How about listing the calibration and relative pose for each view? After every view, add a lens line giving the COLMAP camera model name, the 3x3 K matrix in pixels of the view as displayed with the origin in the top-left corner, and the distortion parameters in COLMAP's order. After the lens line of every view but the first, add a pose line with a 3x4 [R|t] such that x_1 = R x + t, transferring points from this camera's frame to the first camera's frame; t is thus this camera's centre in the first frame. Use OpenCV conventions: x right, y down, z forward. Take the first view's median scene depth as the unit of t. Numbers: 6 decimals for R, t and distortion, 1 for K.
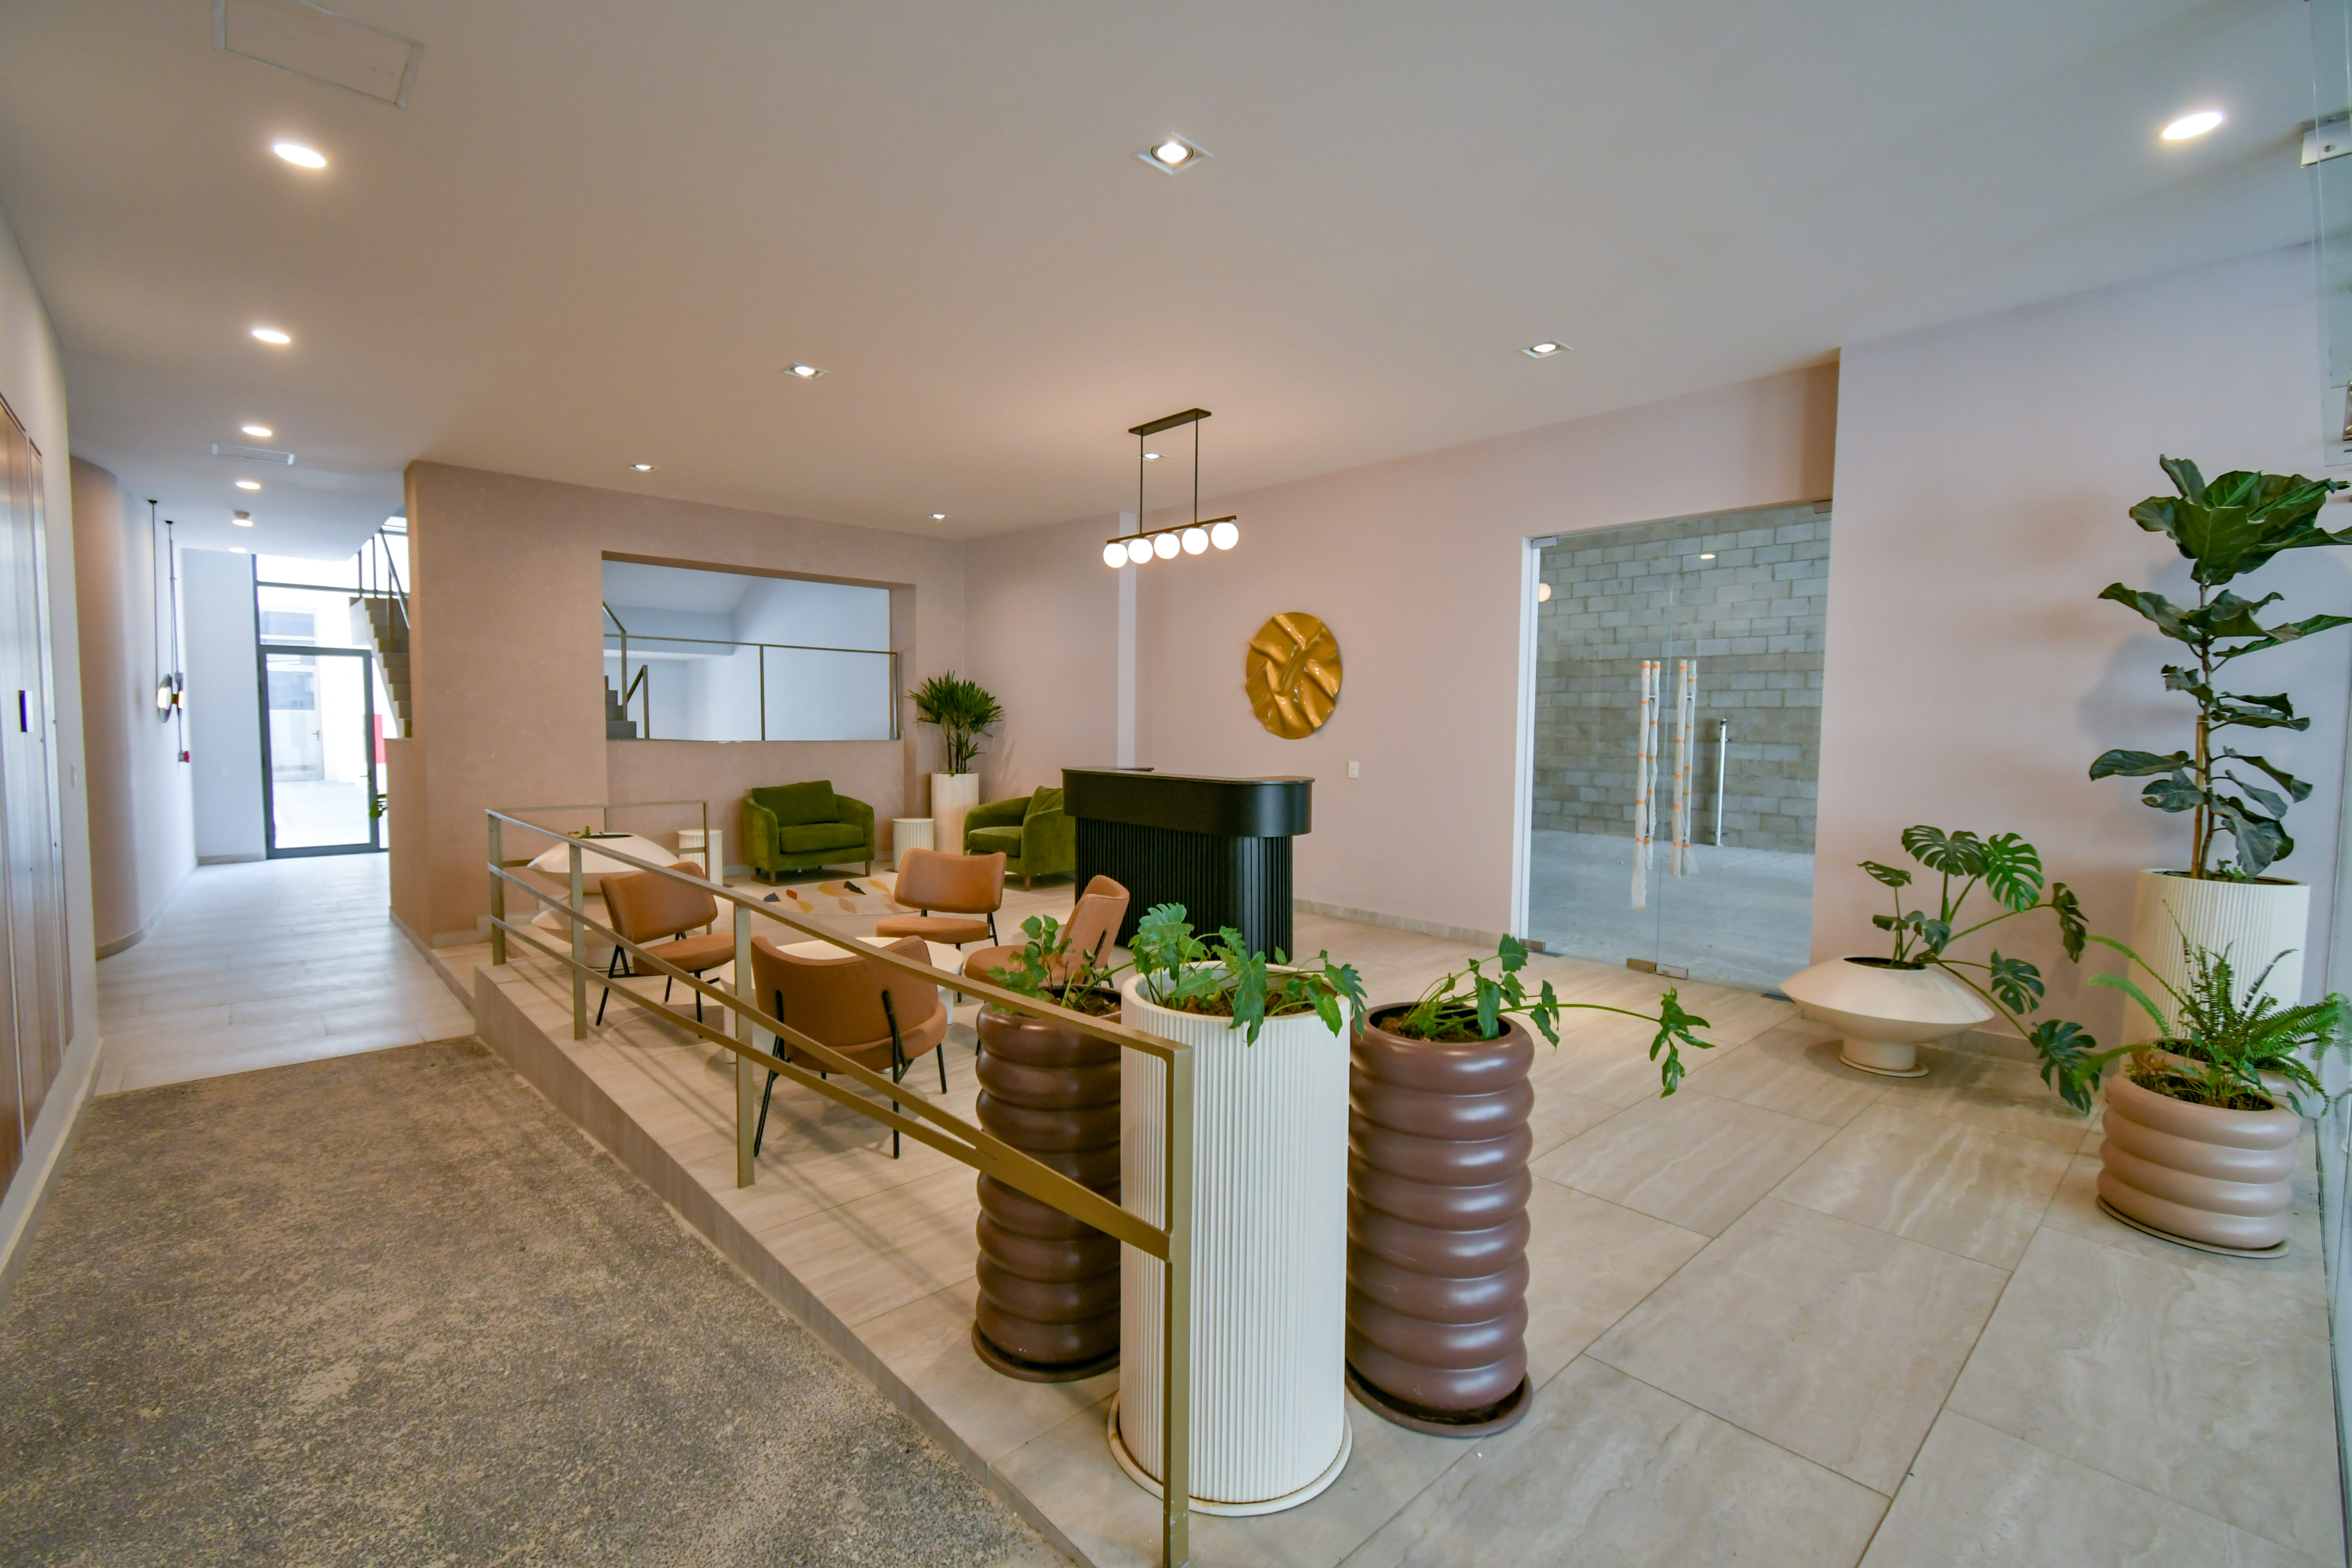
lens RADIAL K [[1036.6, 0, 1176.0], [0, 1036.6, 784.0], [0, 0, 1]] dist [0.002342, -0.000345]
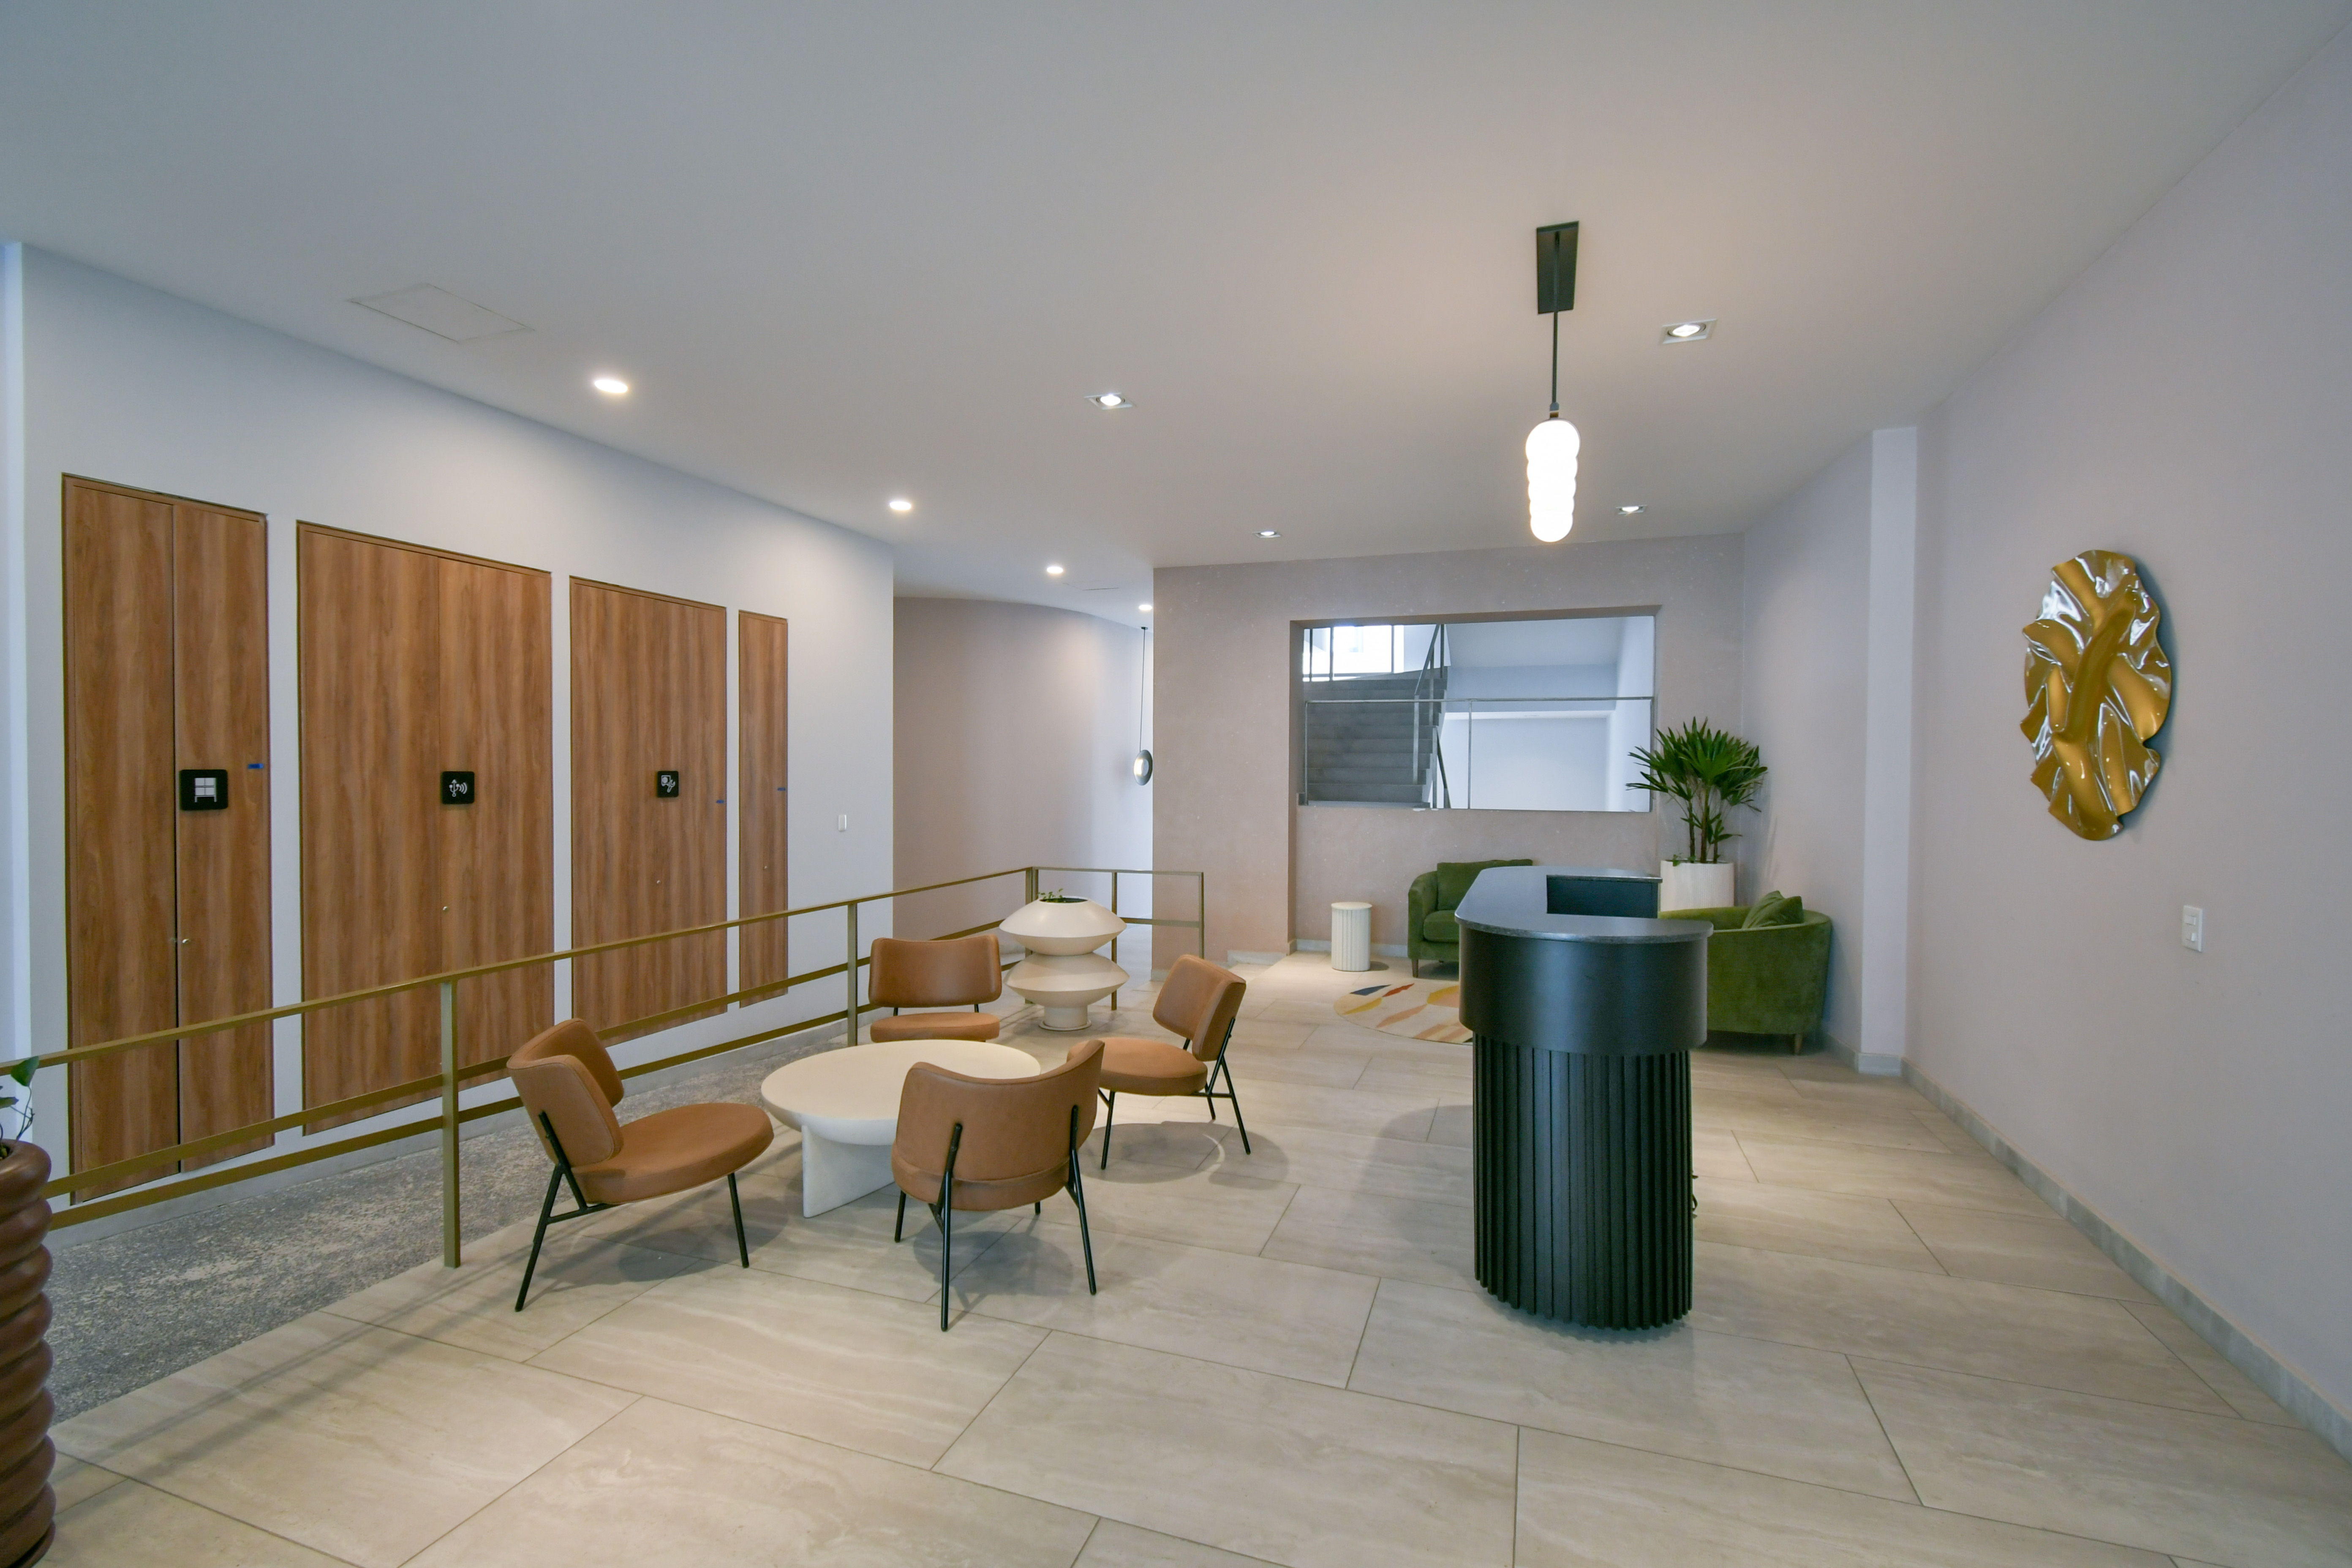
lens RADIAL K [[1037.8, 0, 1176.0], [0, 1037.8, 784.0], [0, 0, 1]] dist [-0.002249, -0.000922]
pose [[0.468556, 0.002352, -0.883431, 0.444957], [-0.053774, 0.998218, -0.025863, -0.047044], [0.881796, 0.059624, 0.467847, 0.639639]]
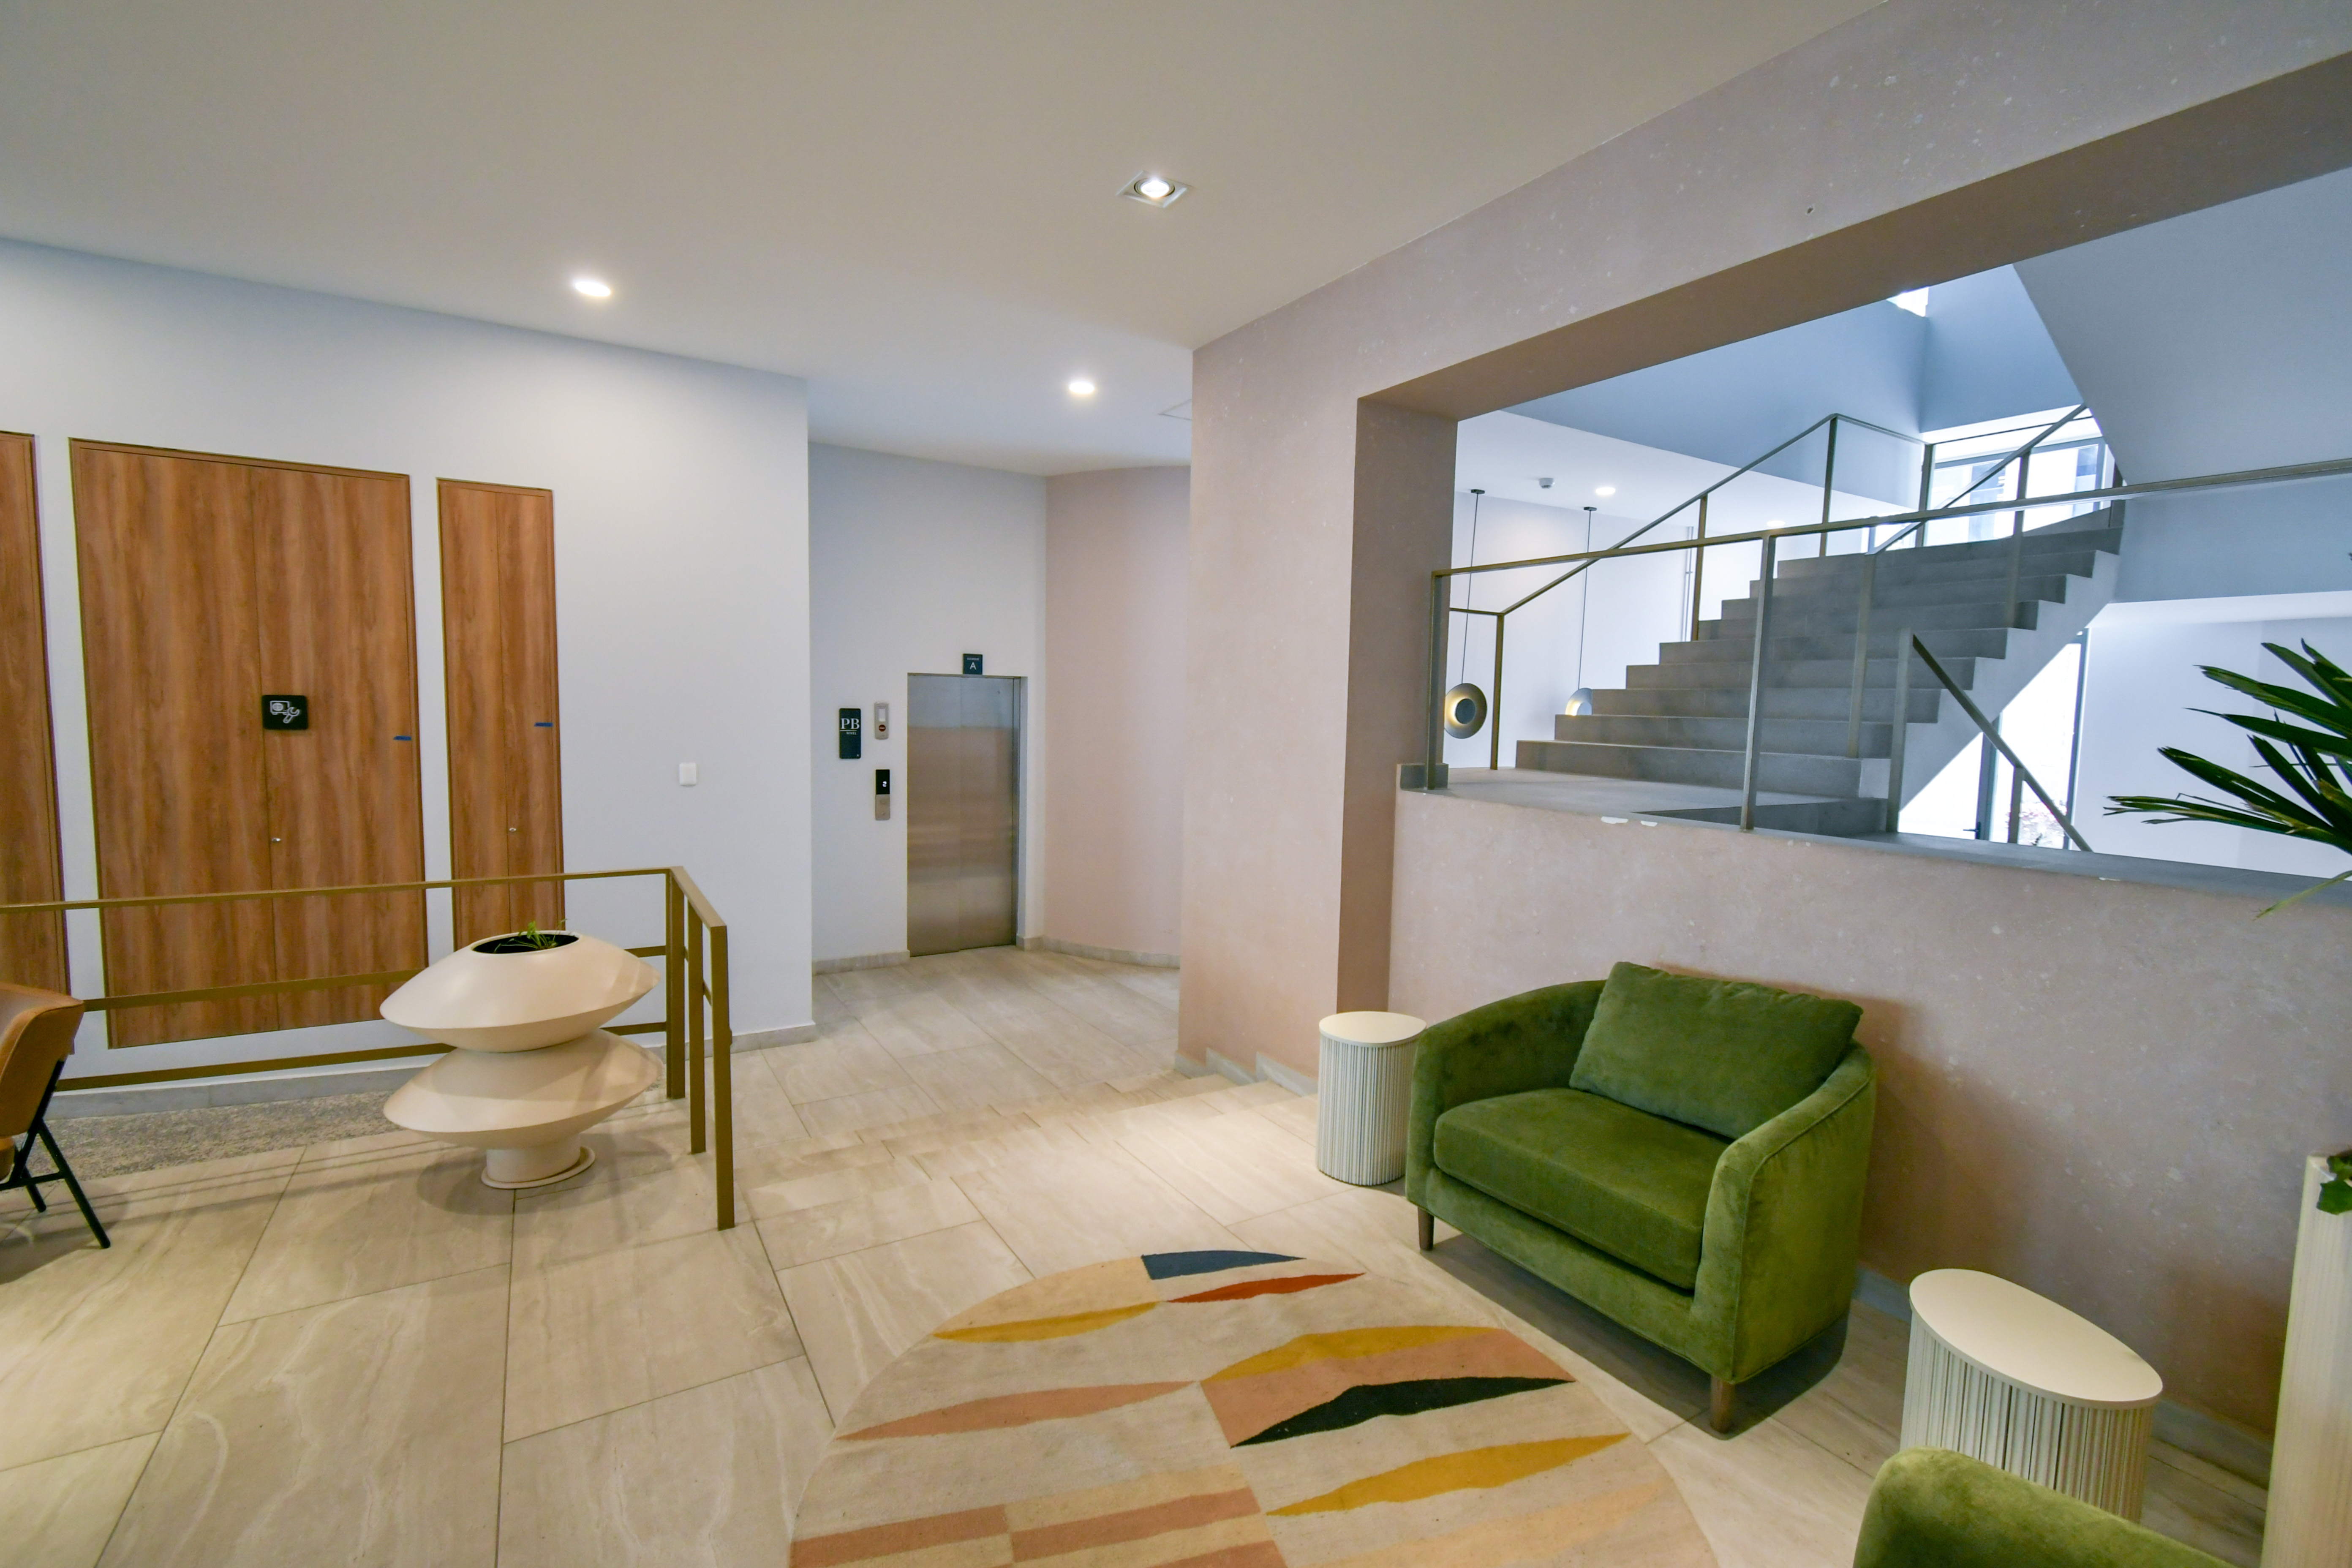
lens RADIAL K [[1025.9, 0, 1186.9], [0, 1025.9, 777.0], [0, 0, 1]] dist [0.002304, 0.000201]
pose [[-0.189174, 0.057129, -0.980280, -0.087020], [-0.083989, 0.993706, 0.074120, -0.115805], [0.978345, 0.096354, -0.183185, 1.528530]]
